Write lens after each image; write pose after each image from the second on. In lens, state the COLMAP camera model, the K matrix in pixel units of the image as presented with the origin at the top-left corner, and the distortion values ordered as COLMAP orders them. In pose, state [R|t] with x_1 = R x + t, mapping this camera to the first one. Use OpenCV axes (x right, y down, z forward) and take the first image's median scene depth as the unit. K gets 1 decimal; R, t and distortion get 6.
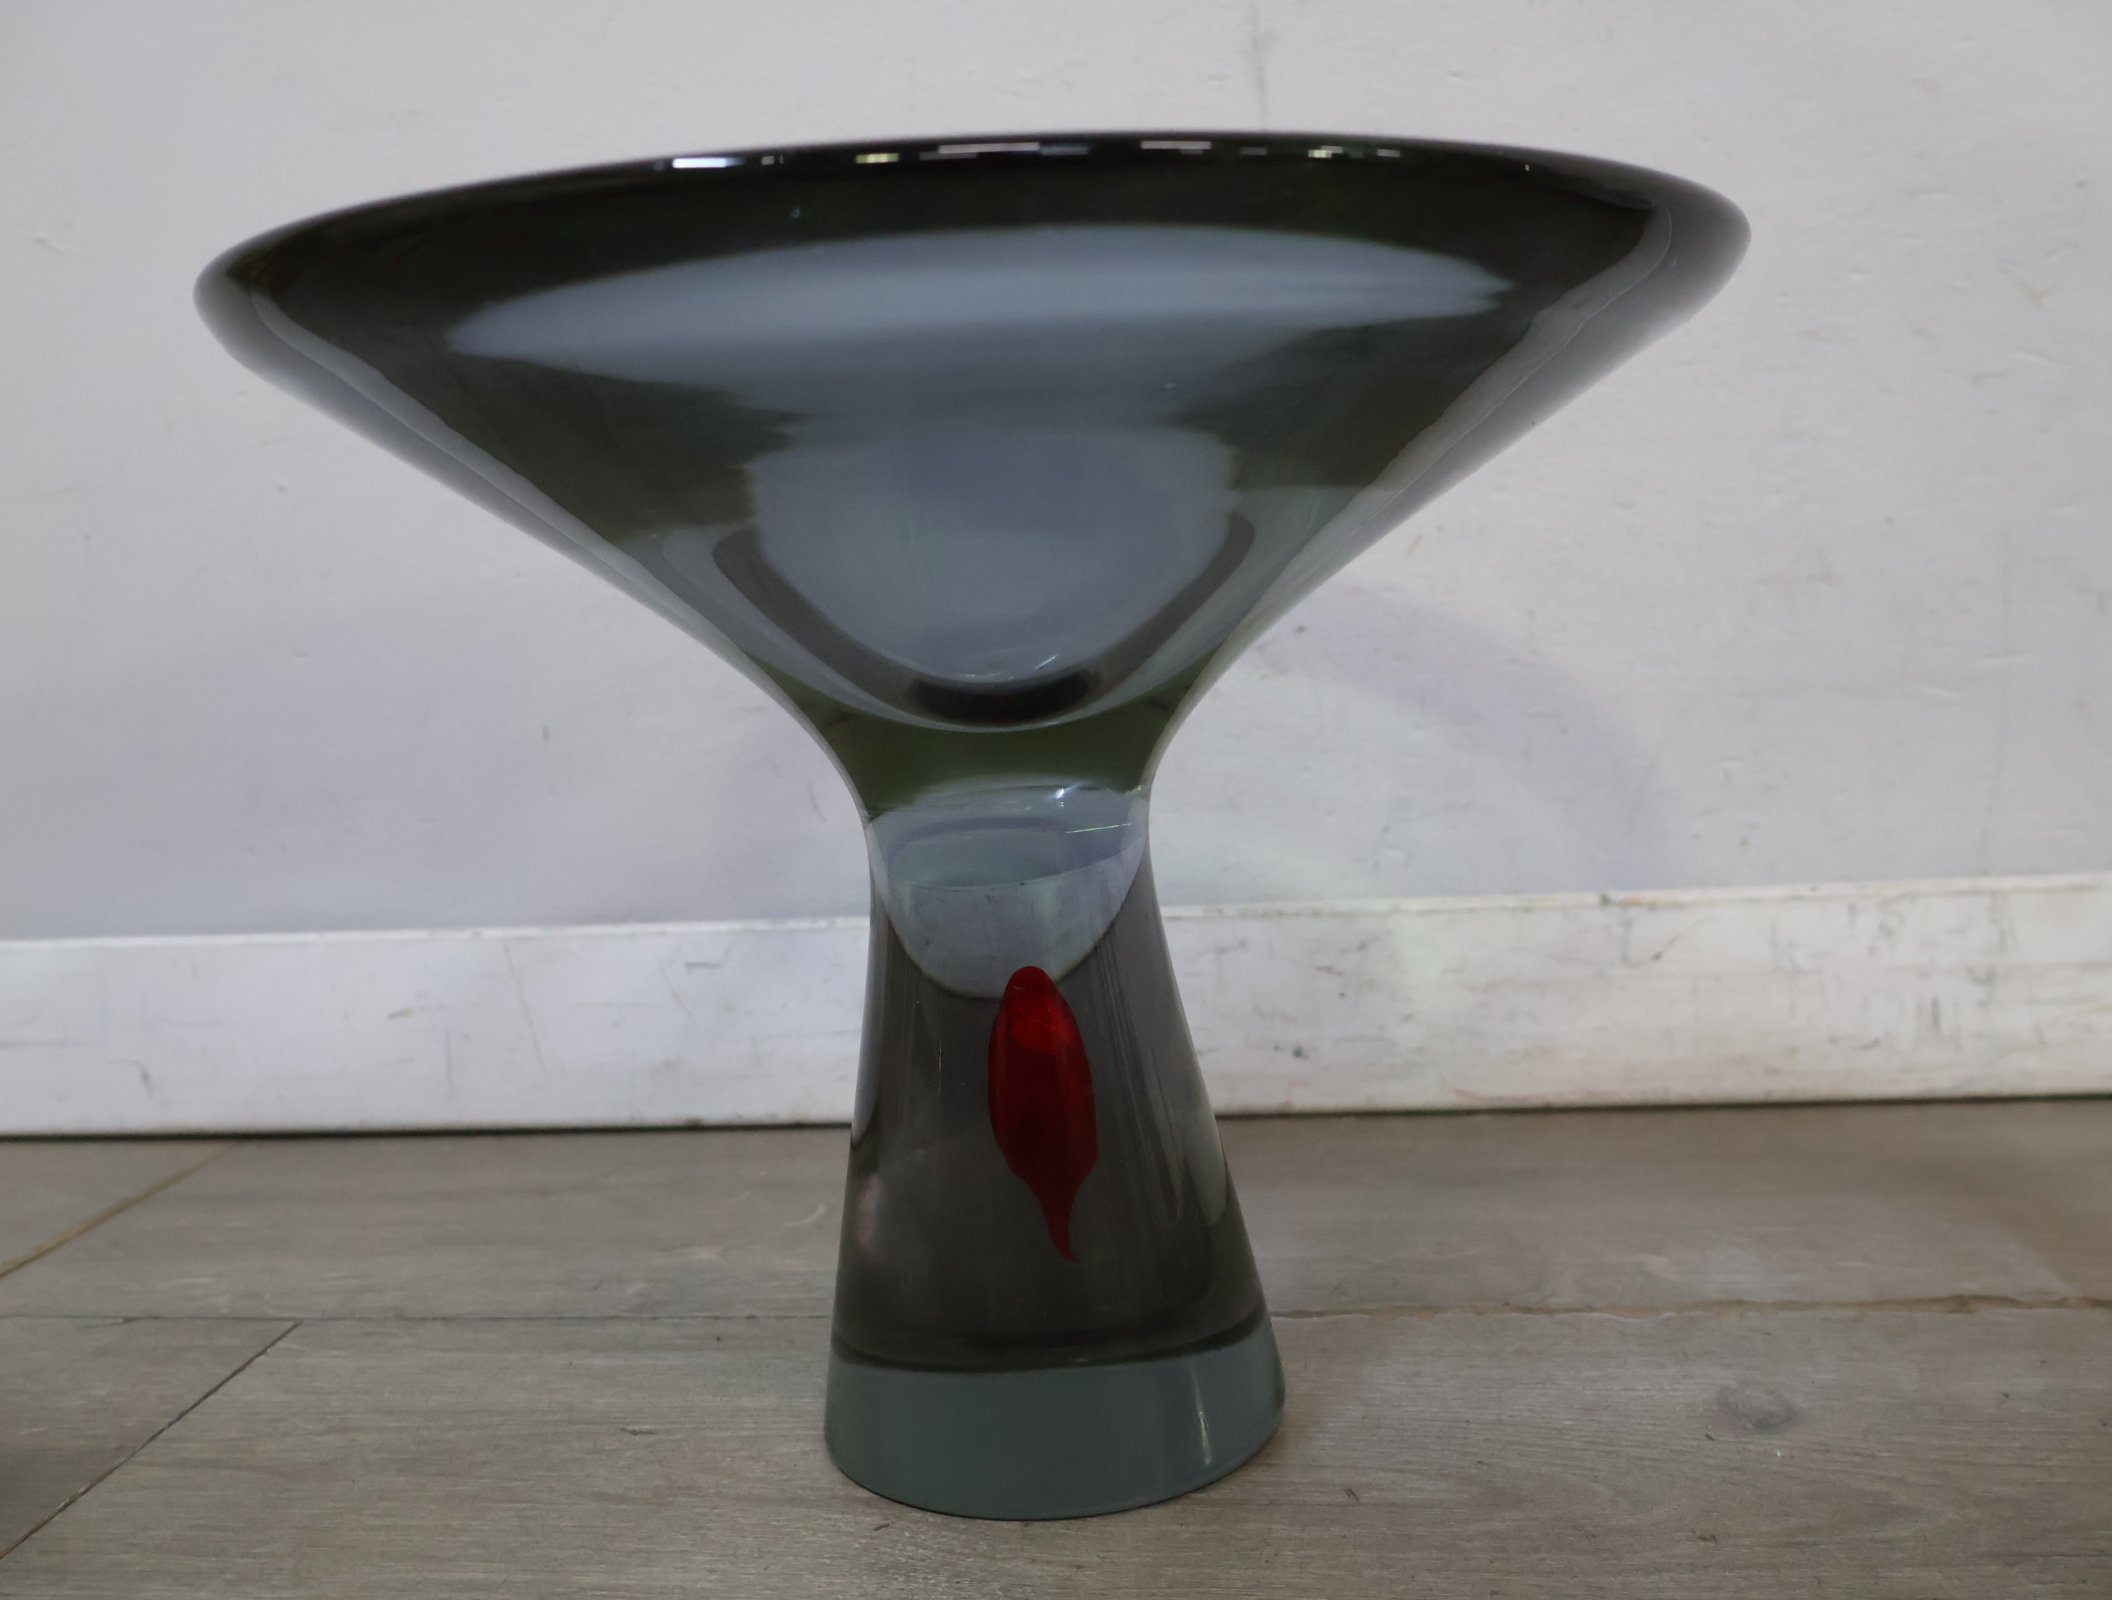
lens RADIAL K [[2033.6, 0, 1056.0], [0, 2033.6, 803.8], [0, 0, 1]] dist [0.006241, 0.000000]
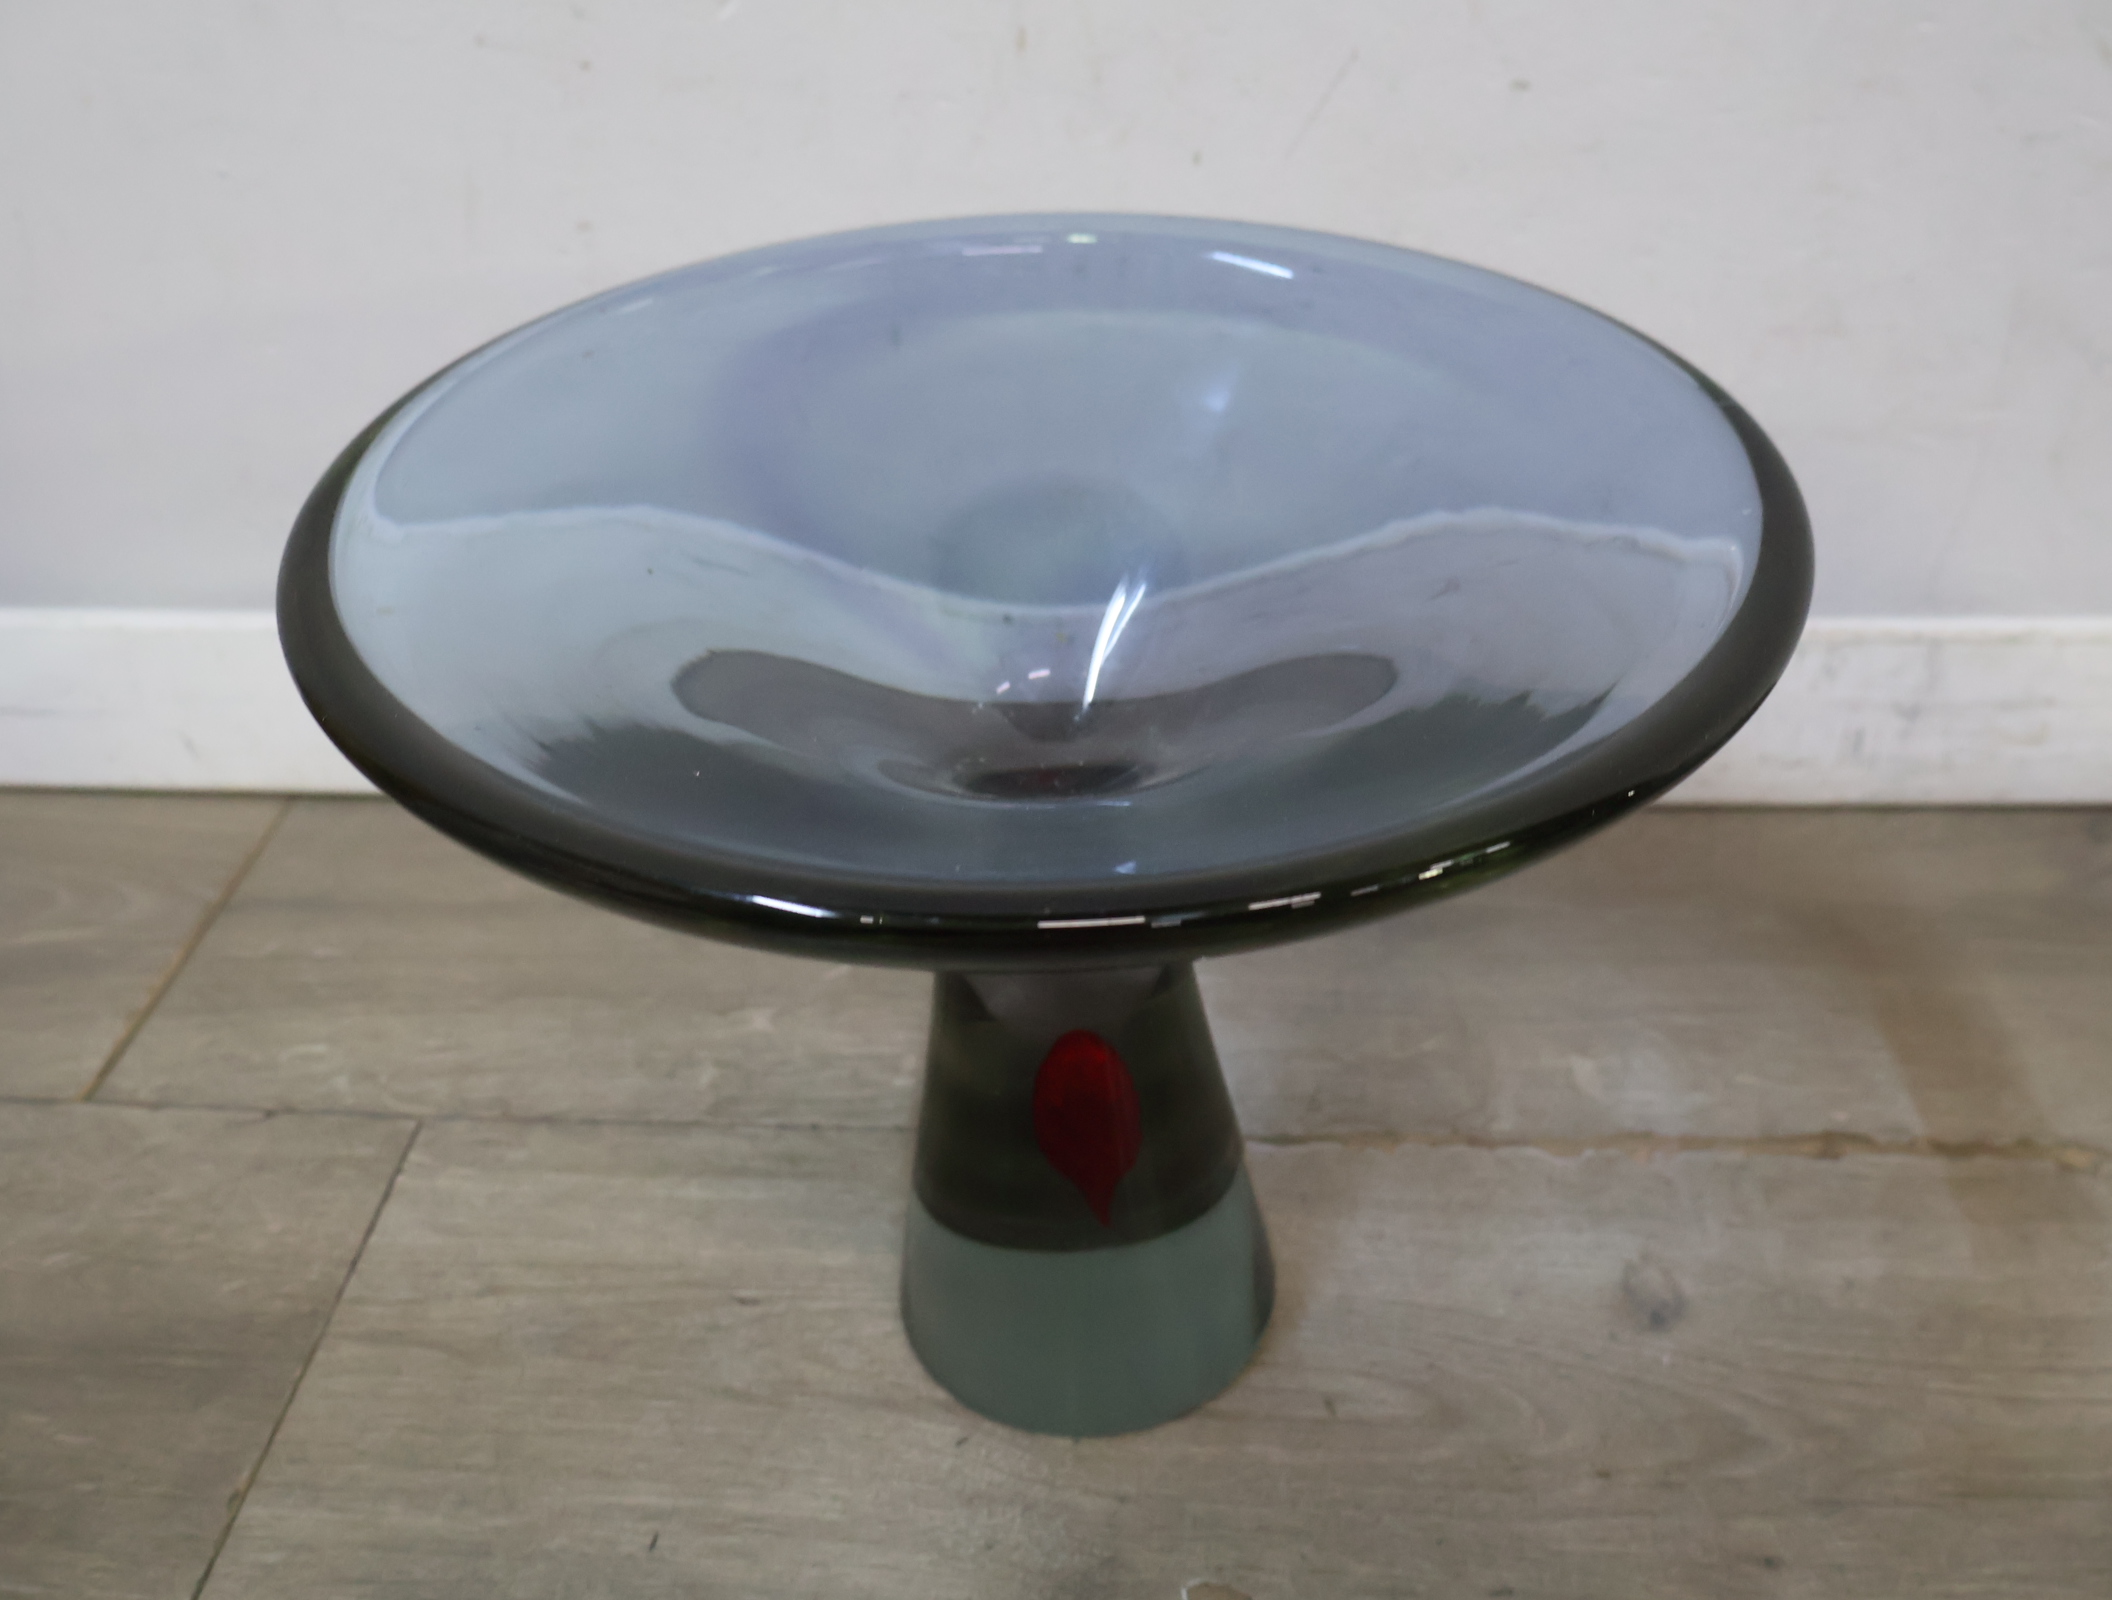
lens RADIAL K [[2033.6, 0, 1052.1], [0, 2033.6, 778.5], [0, 0, 1]] dist [0.006241, 0.000000]
pose [[0.998974, -0.011140, 0.043905, -0.065049], [-0.009950, 0.891636, 0.452644, -0.476347], [-0.044190, -0.452616, 0.890610, 0.043039]]
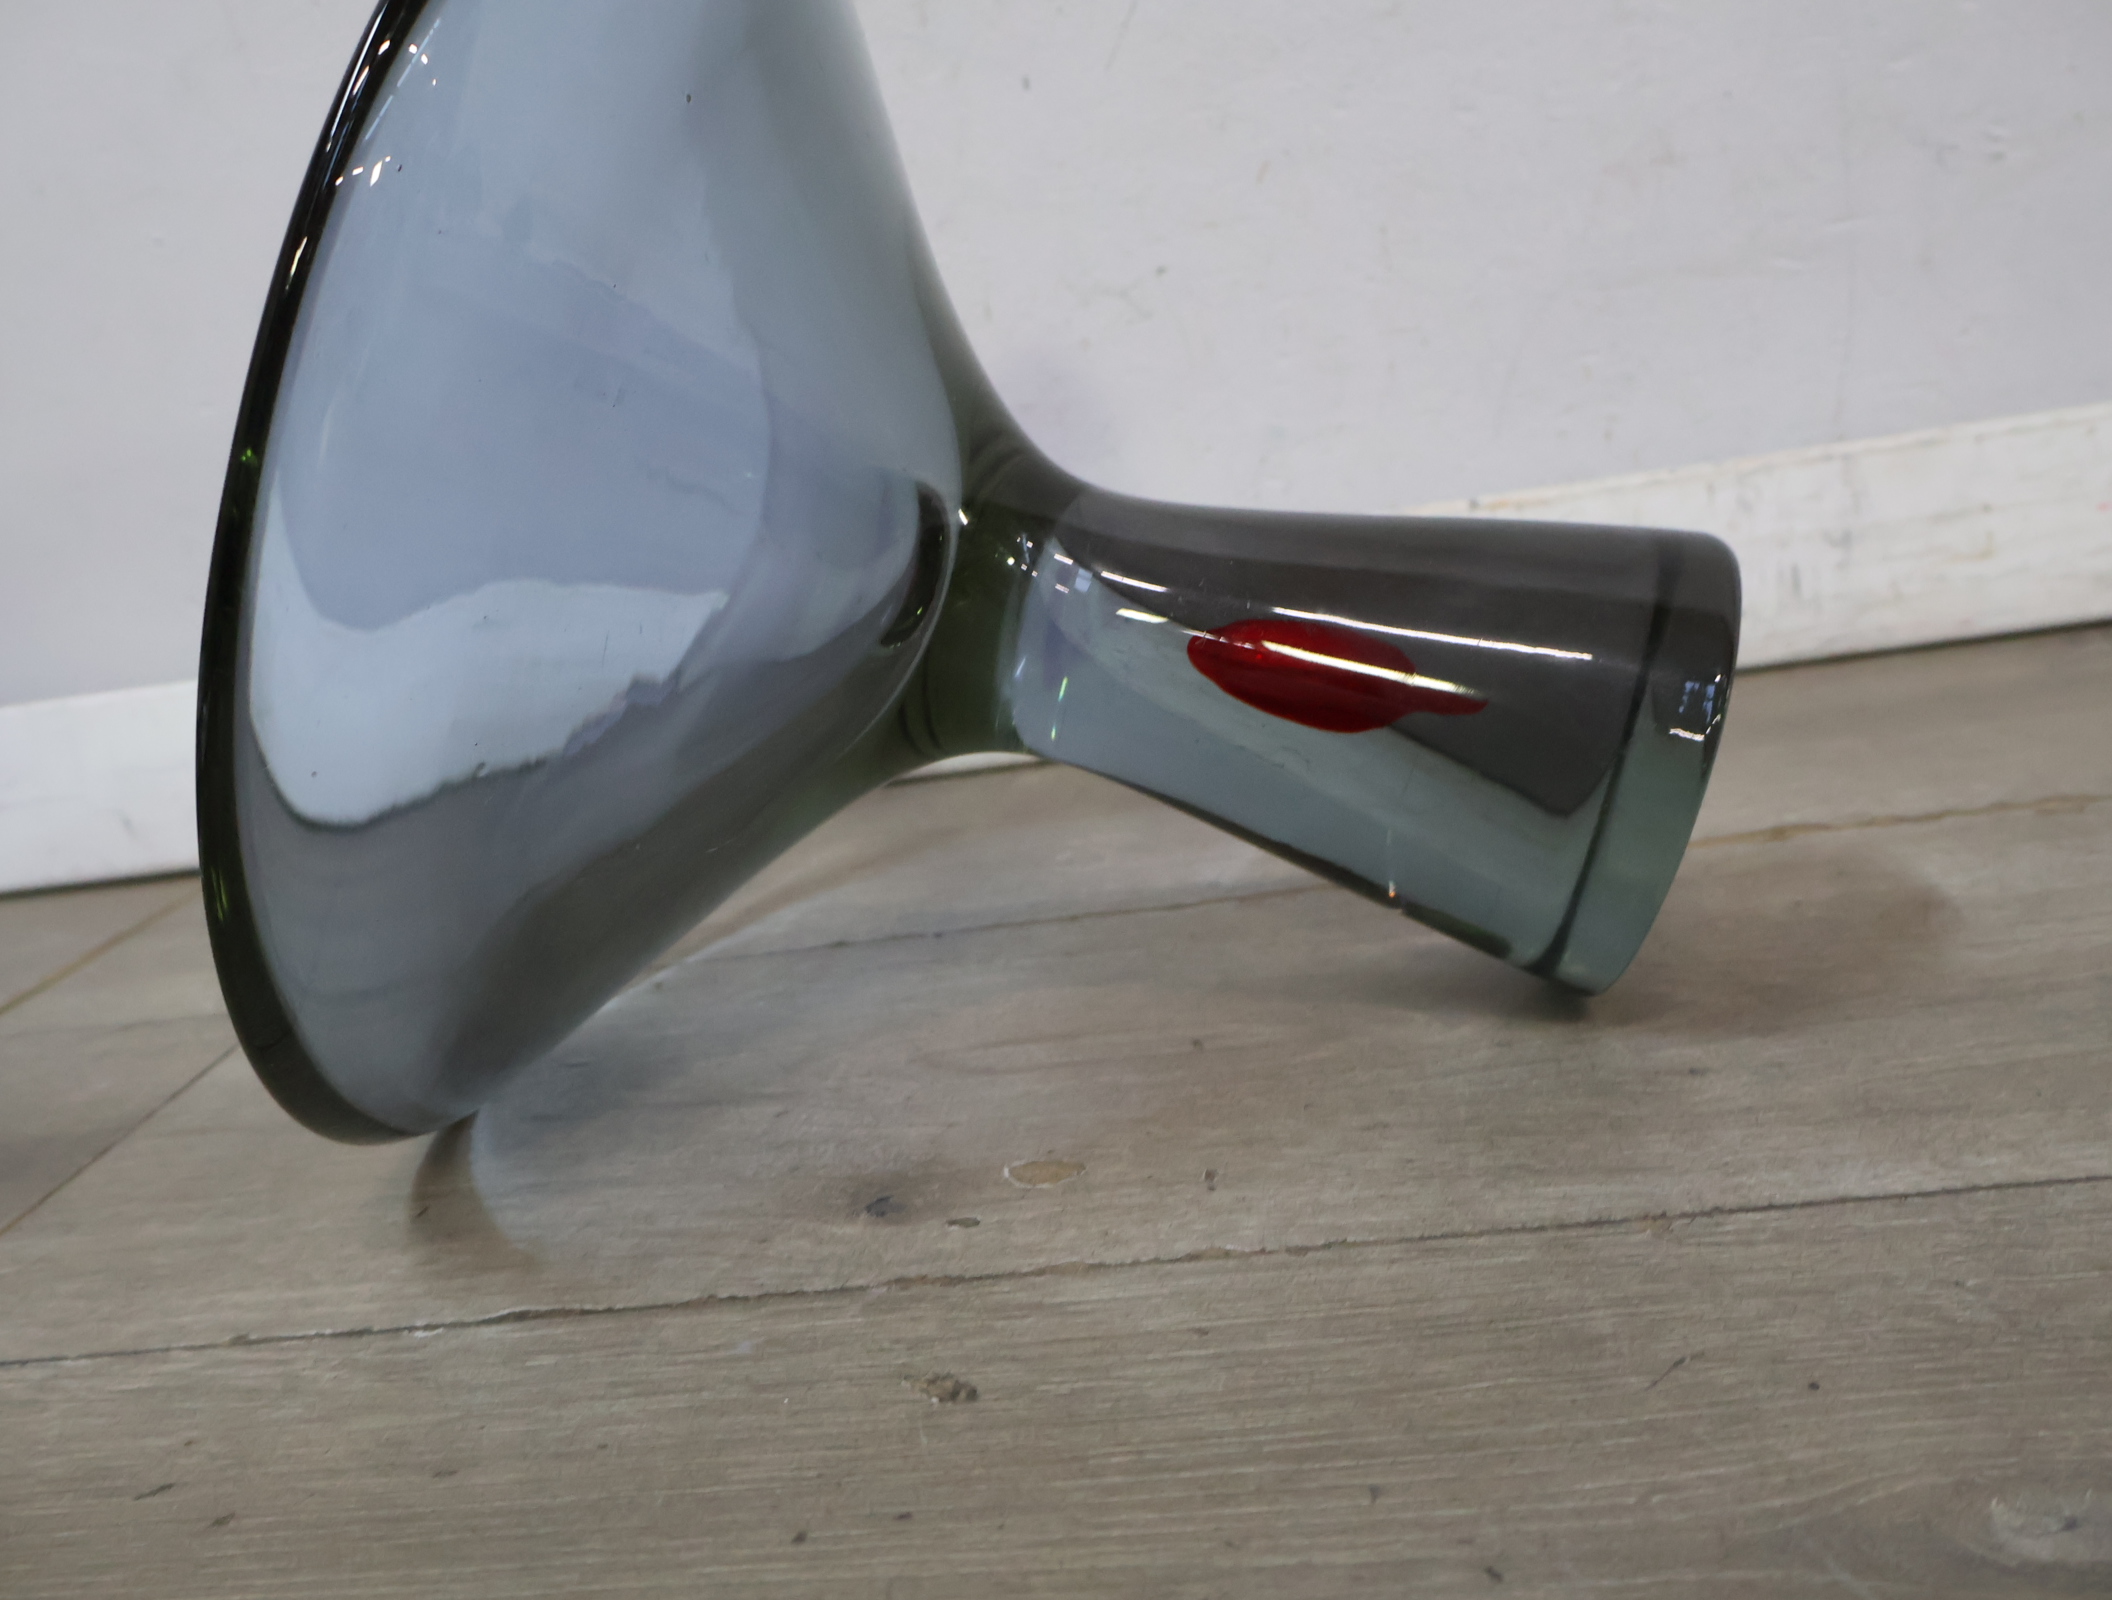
lens RADIAL K [[2033.6, 0, 1057.6], [0, 2033.6, 820.3], [0, 0, 1]] dist [0.006241, 0.000000]
pose [[0.994297, -0.103654, -0.025073, 0.089369], [0.106257, 0.982924, 0.150231, 0.035155], [0.009072, -0.152038, 0.988333, -0.067084]]
